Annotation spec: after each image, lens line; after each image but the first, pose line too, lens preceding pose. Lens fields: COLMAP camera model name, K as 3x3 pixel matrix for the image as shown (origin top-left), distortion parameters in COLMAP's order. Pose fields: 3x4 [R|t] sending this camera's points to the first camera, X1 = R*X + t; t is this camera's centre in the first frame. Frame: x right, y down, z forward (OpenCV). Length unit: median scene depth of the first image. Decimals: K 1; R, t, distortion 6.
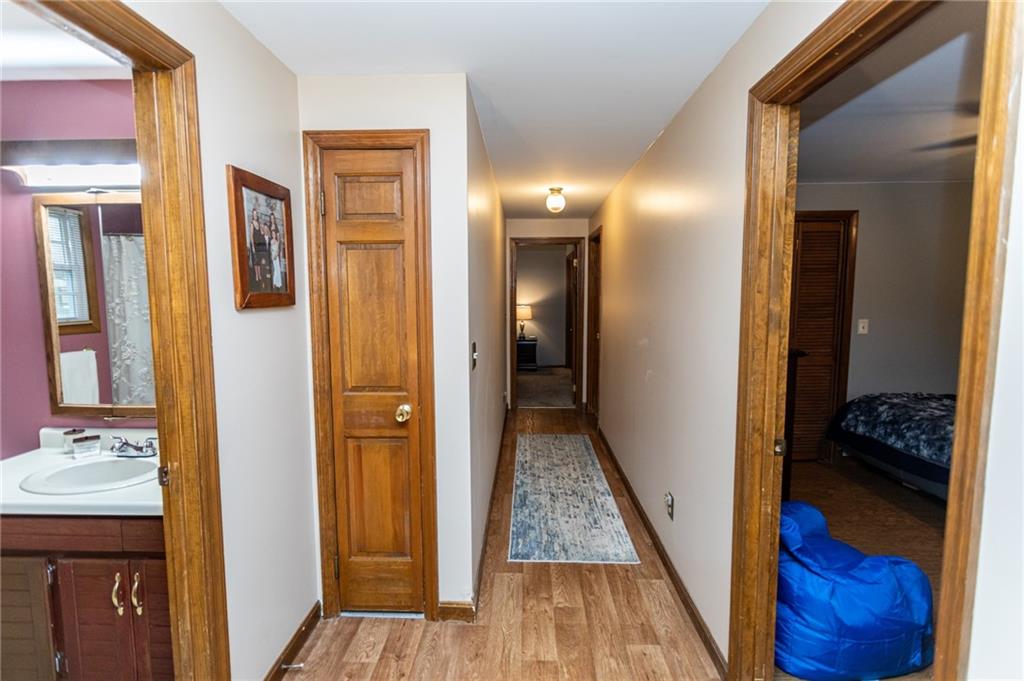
lens RADIAL K [[495.6, 0, 504.6], [0, 495.6, 337.9], [0, 0, 1]] dist [-0.002666, 0.003701]
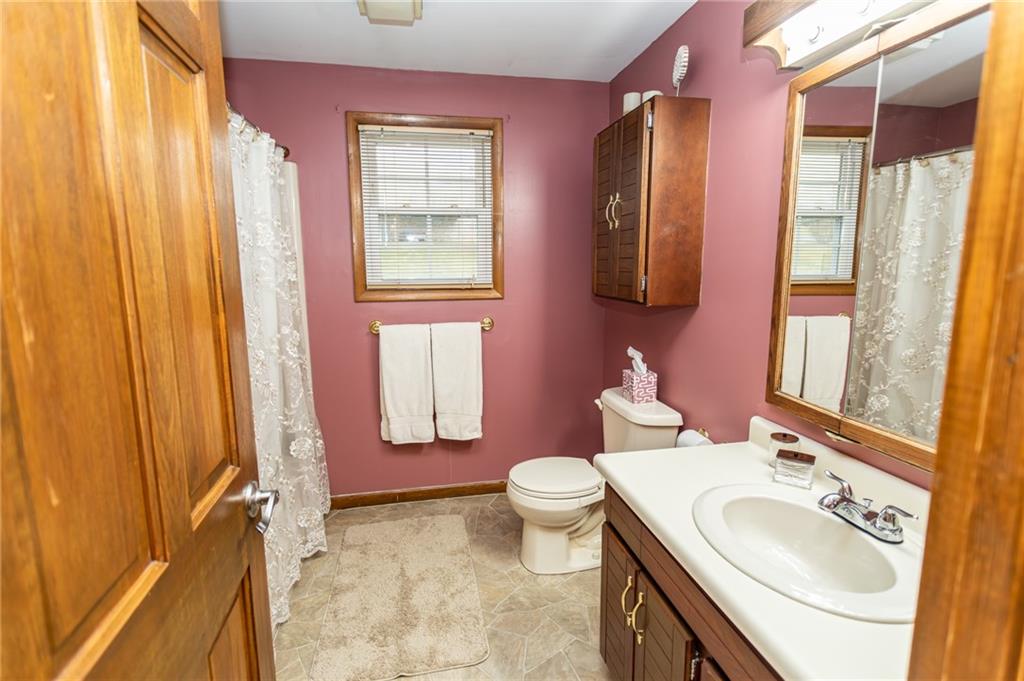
lens RADIAL K [[495.6, 0, 516.7], [0, 495.6, 338.2], [0, 0, 1]] dist [-0.002666, 0.003701]
pose [[0.256156, 0.146054, -0.955538, -0.338661], [-0.084092, 0.988139, 0.128494, 0.002551], [0.962971, 0.047439, 0.265399, 0.462733]]
